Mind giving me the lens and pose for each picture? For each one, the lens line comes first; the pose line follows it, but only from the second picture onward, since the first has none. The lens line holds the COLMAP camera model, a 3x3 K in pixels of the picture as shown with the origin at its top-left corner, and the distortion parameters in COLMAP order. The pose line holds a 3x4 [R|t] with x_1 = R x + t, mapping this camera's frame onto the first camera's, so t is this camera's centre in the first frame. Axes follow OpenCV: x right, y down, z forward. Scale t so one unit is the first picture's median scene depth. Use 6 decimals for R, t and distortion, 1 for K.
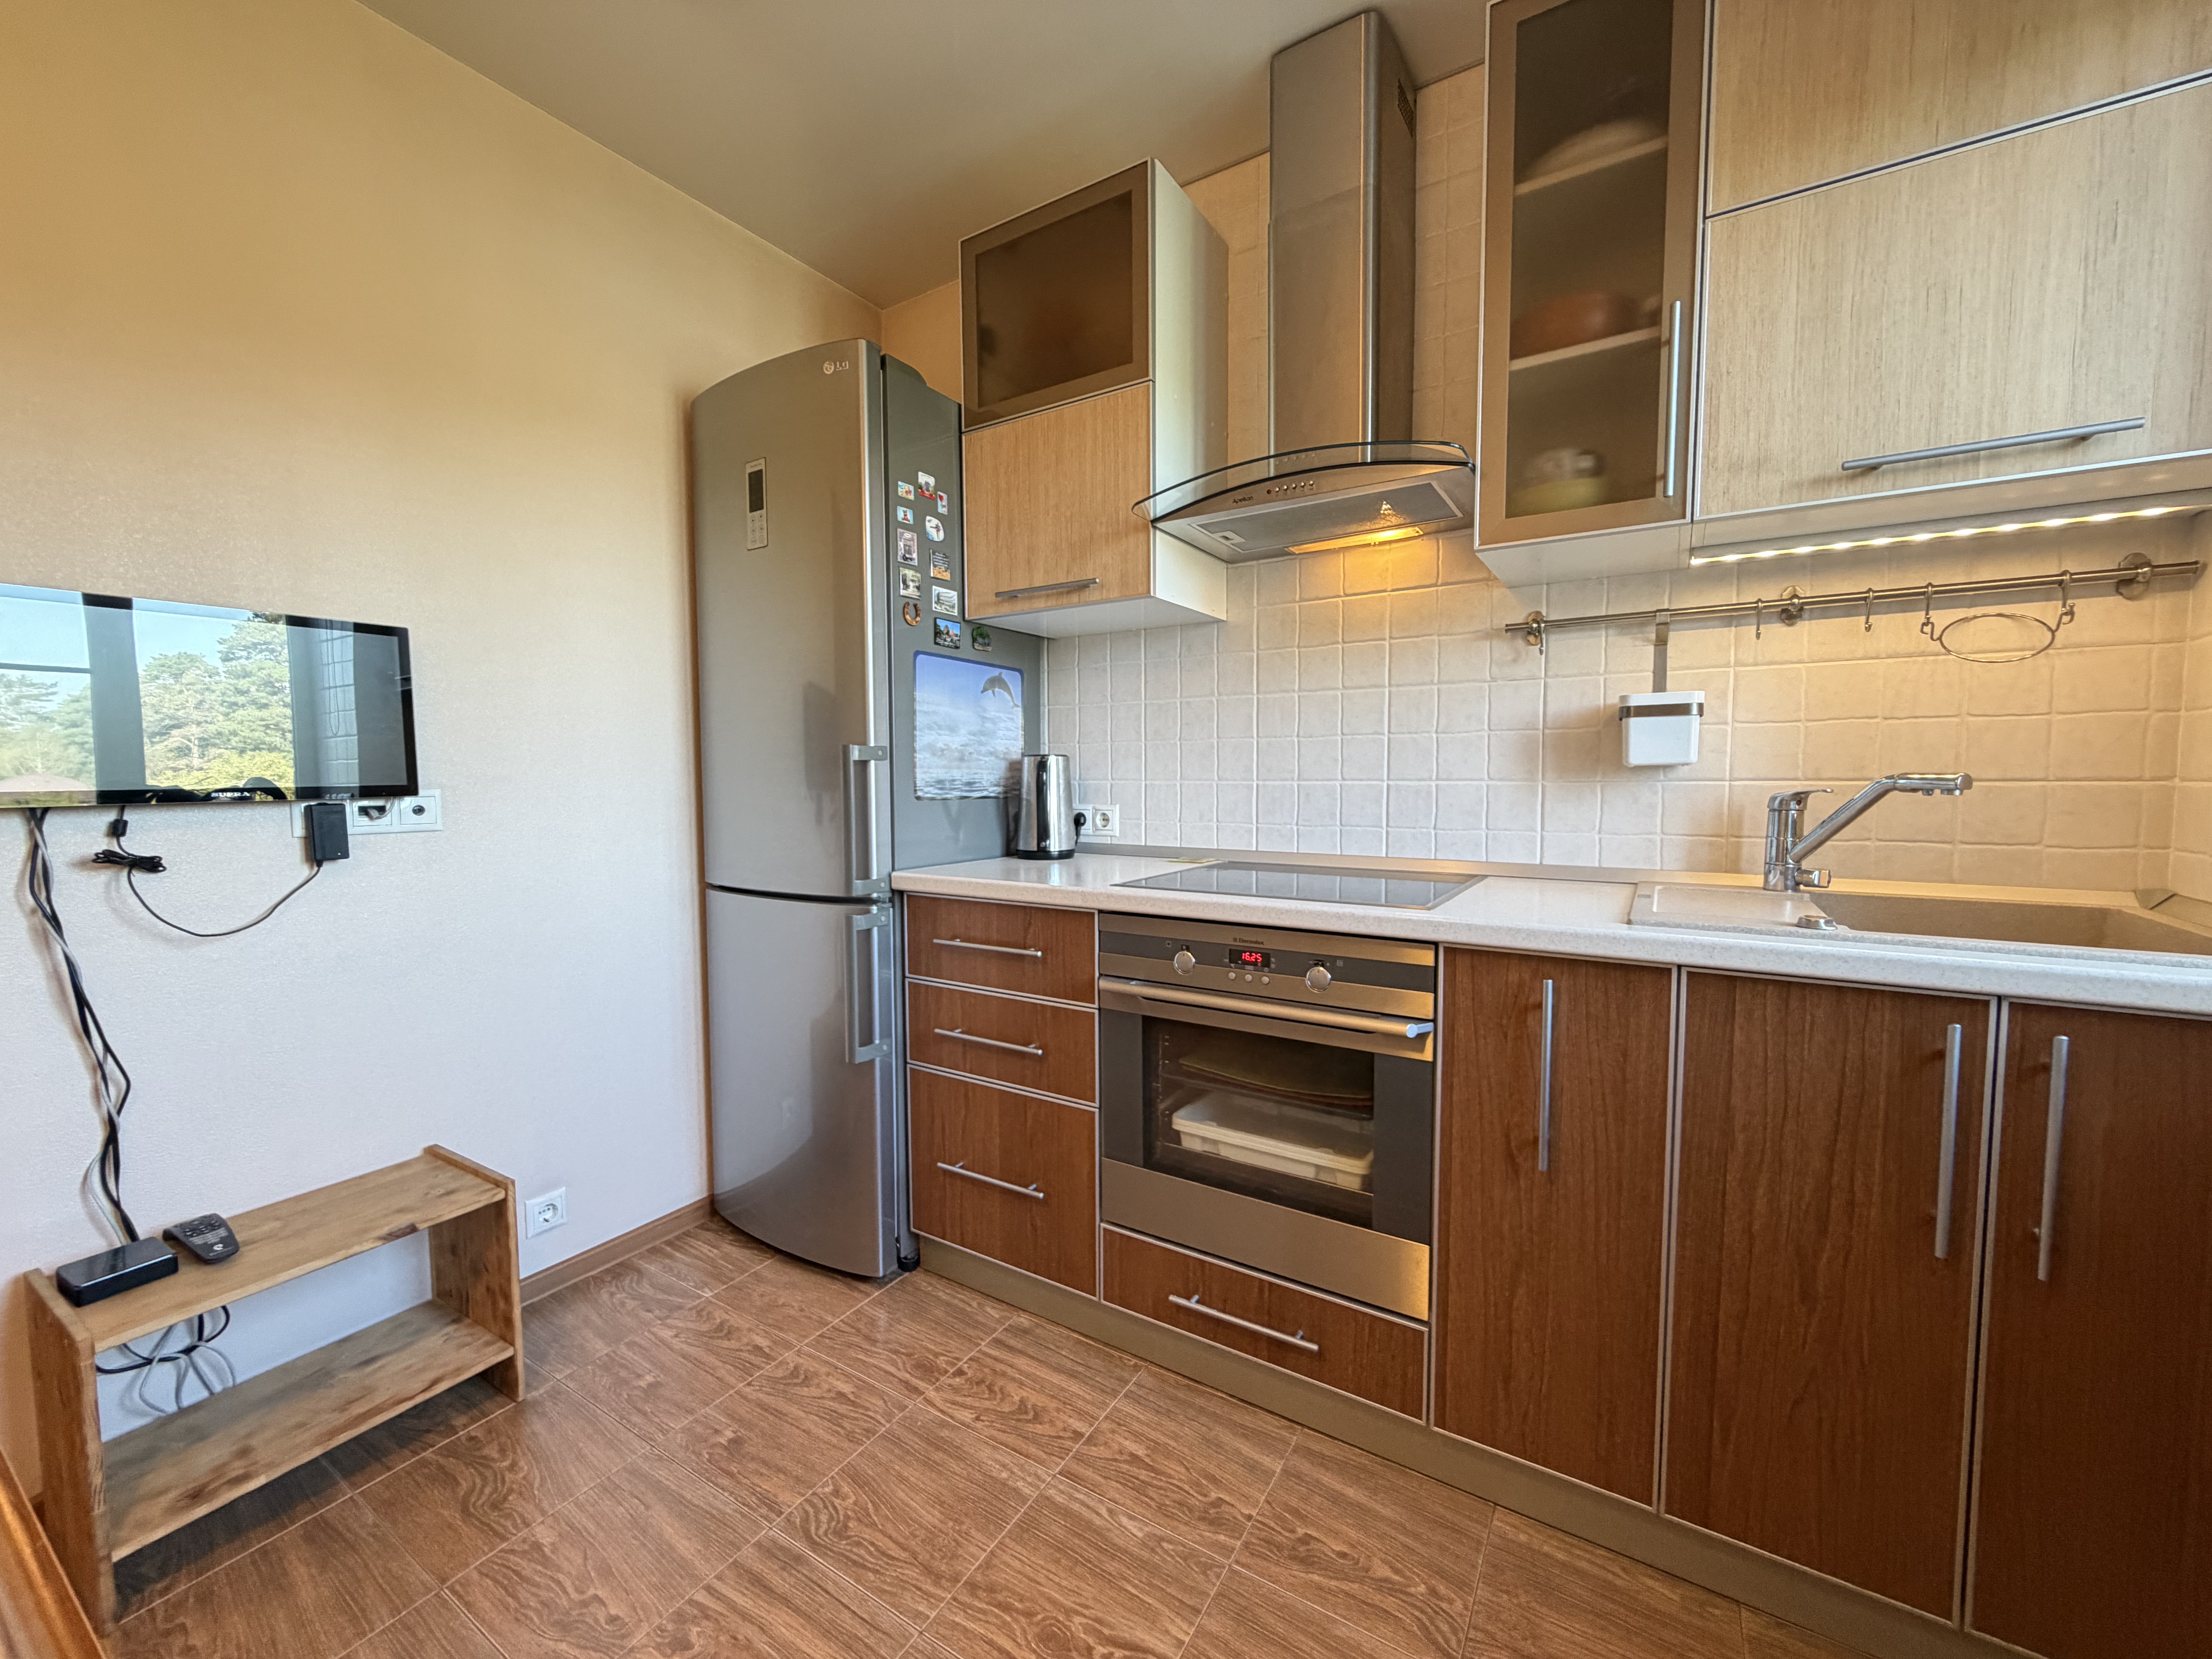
lens RADIAL K [[878.5, 0, 1101.3], [0, 878.5, 829.4], [0, 0, 1]] dist [-0.000506, -0.000018]
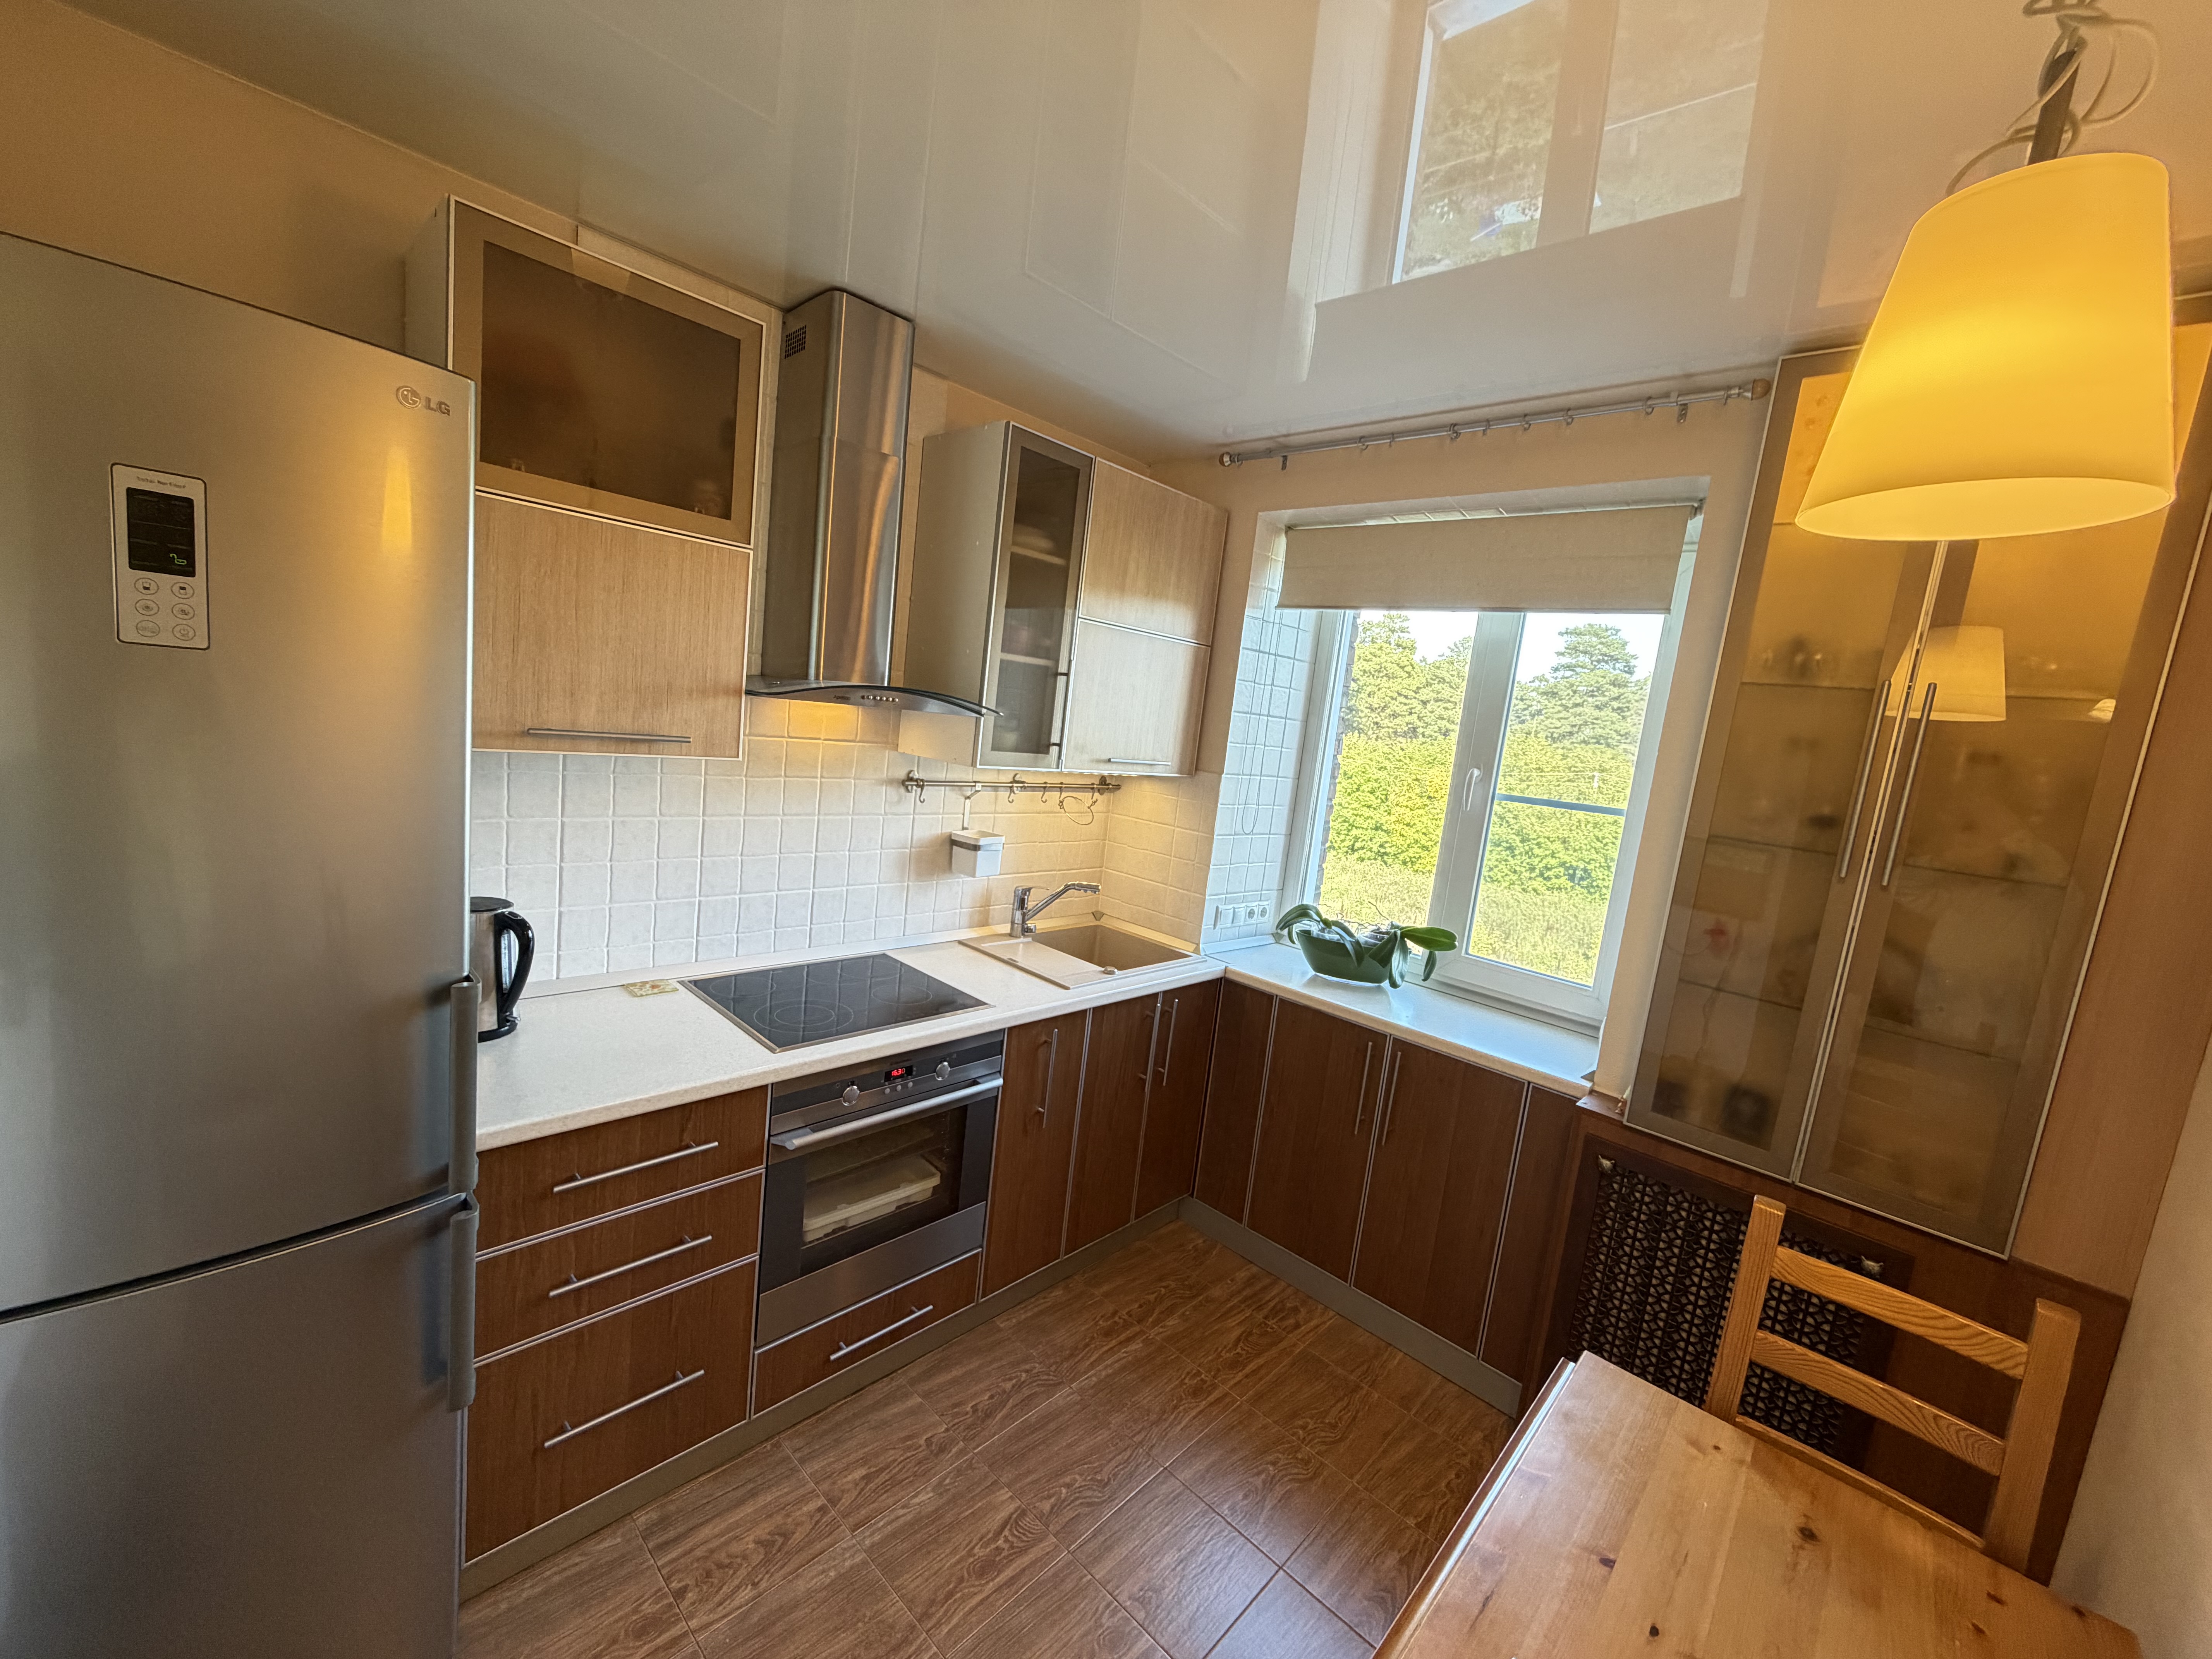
lens RADIAL K [[878.5, 0, 1101.3], [0, 878.5, 829.6], [0, 0, 1]] dist [-0.000506, -0.000018]
pose [[0.196755, -0.104218, 0.974898, -1.035623], [-0.049174, 0.992034, 0.115974, -0.391838], [-0.979219, -0.070758, 0.190063, 0.471180]]
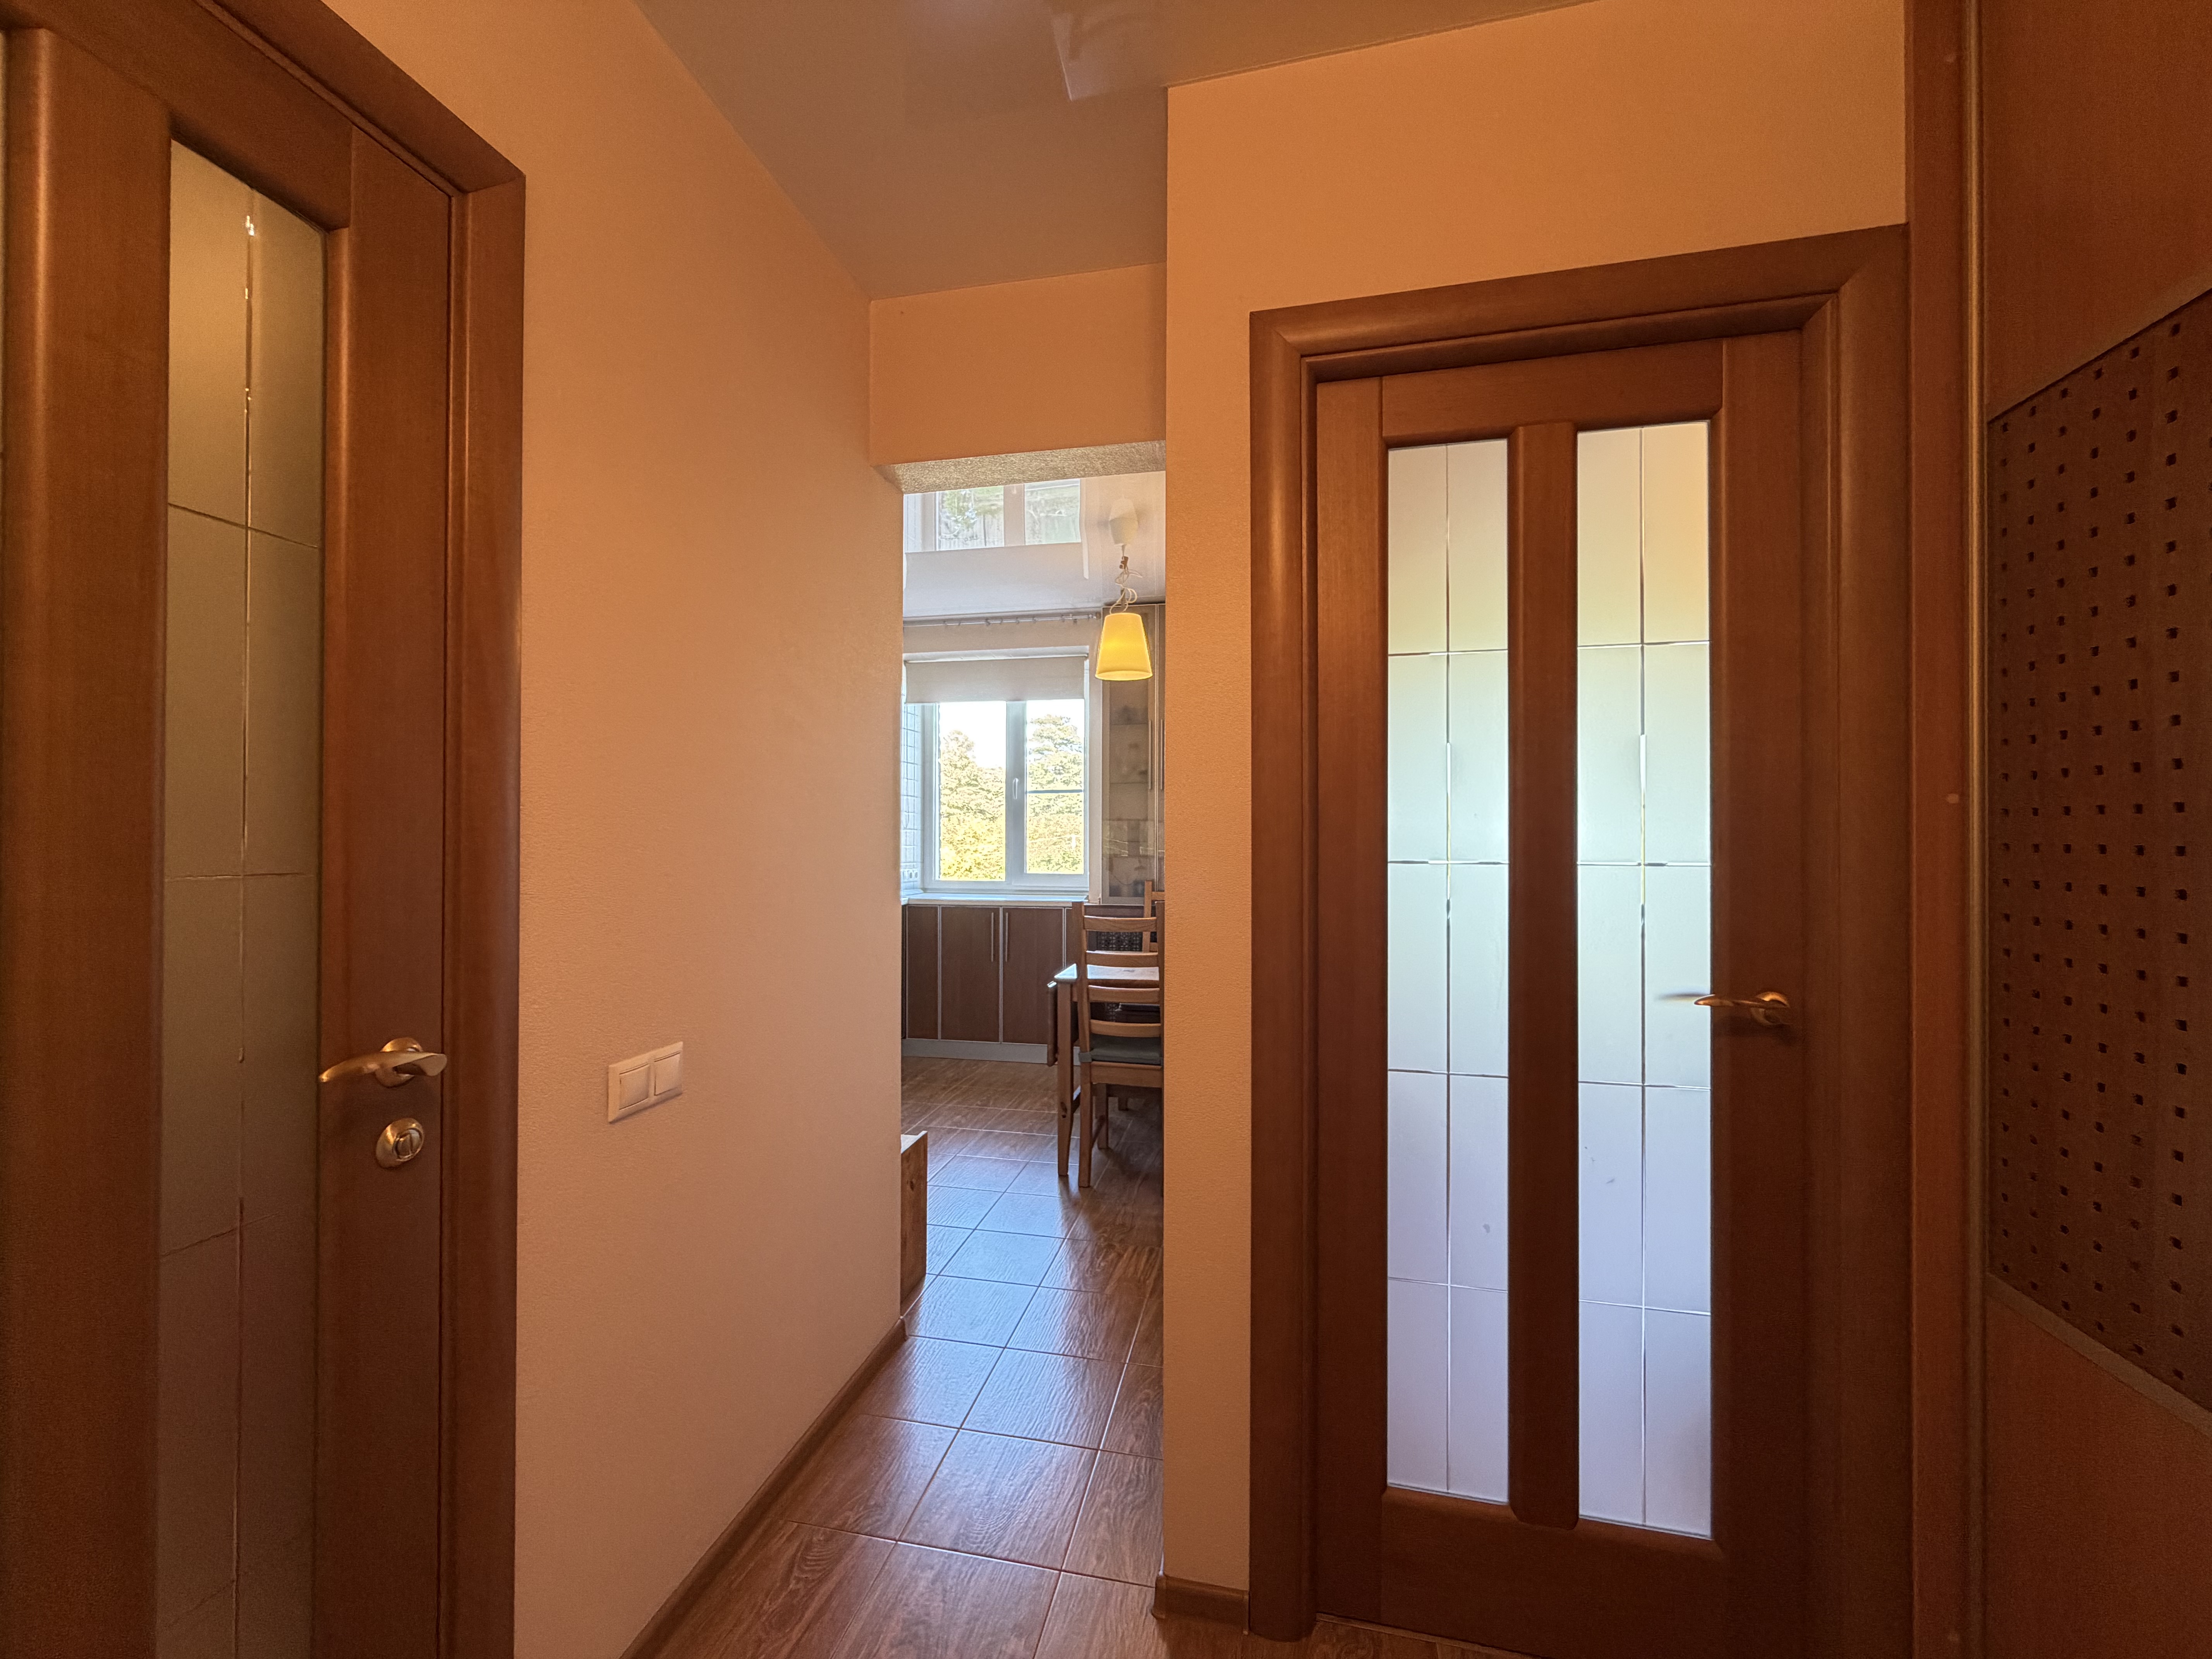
lens RADIAL K [[878.5, 0, 1101.6], [0, 878.5, 832.6], [0, 0, 1]] dist [-0.000506, -0.000018]
pose [[-0.342236, 0.007527, 0.939584, -2.628975], [0.060713, 0.998055, 0.014119, -0.150659], [-0.937651, 0.061877, -0.342027, 0.990751]]
